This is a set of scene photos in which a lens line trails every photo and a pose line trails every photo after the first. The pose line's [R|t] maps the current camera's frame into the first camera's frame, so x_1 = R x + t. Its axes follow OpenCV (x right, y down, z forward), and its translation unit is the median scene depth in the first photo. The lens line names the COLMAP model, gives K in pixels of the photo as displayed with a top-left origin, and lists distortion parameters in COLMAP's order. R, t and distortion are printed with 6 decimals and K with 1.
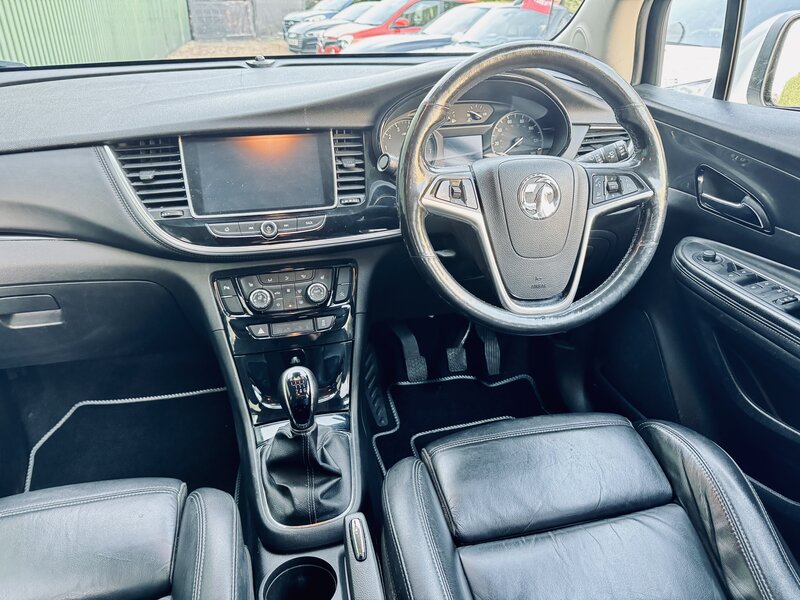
lens RADIAL K [[563.9, 0, 397.5], [0, 563.9, 304.3], [0, 0, 1]] dist [0.044009, -0.054808]
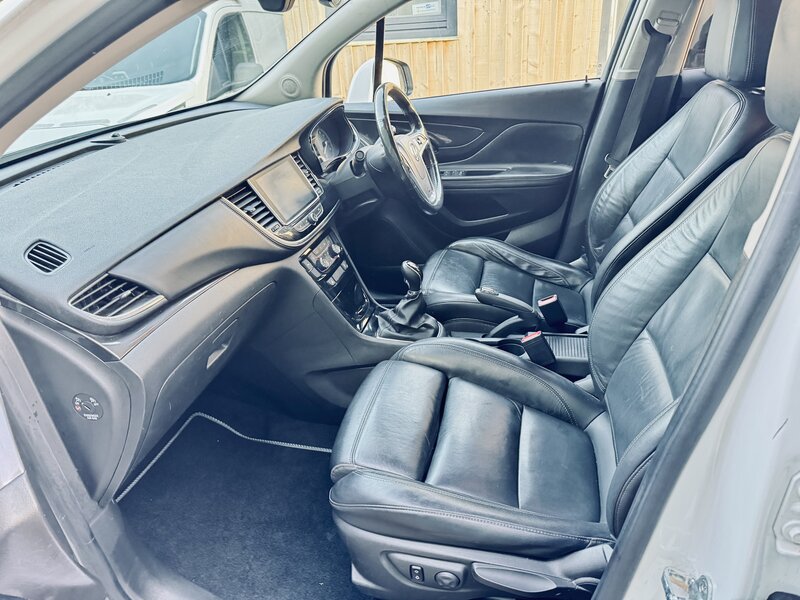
lens RADIAL K [[541.4, 0, 400.0], [0, 541.4, 300.0], [0, 0, 1]] dist [0.106949, -0.198803]
pose [[0.446294, -0.433973, 0.782617, -1.394957], [0.470852, 0.857576, 0.207031, -0.136032], [-0.760999, 0.276100, 0.587068, -0.015119]]
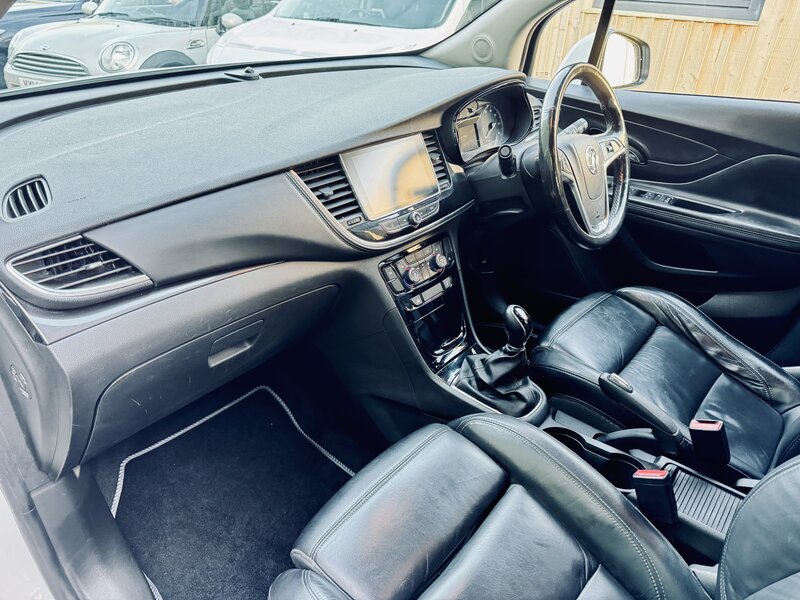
lens RADIAL K [[563.9, 0, 397.5], [0, 563.9, 304.3], [0, 0, 1]] dist [0.044009, -0.054808]
pose [[0.794851, -0.272847, 0.542003, -0.977632], [0.243649, 0.961547, 0.126736, -0.116831], [-0.555741, 0.031322, 0.830766, -0.005213]]
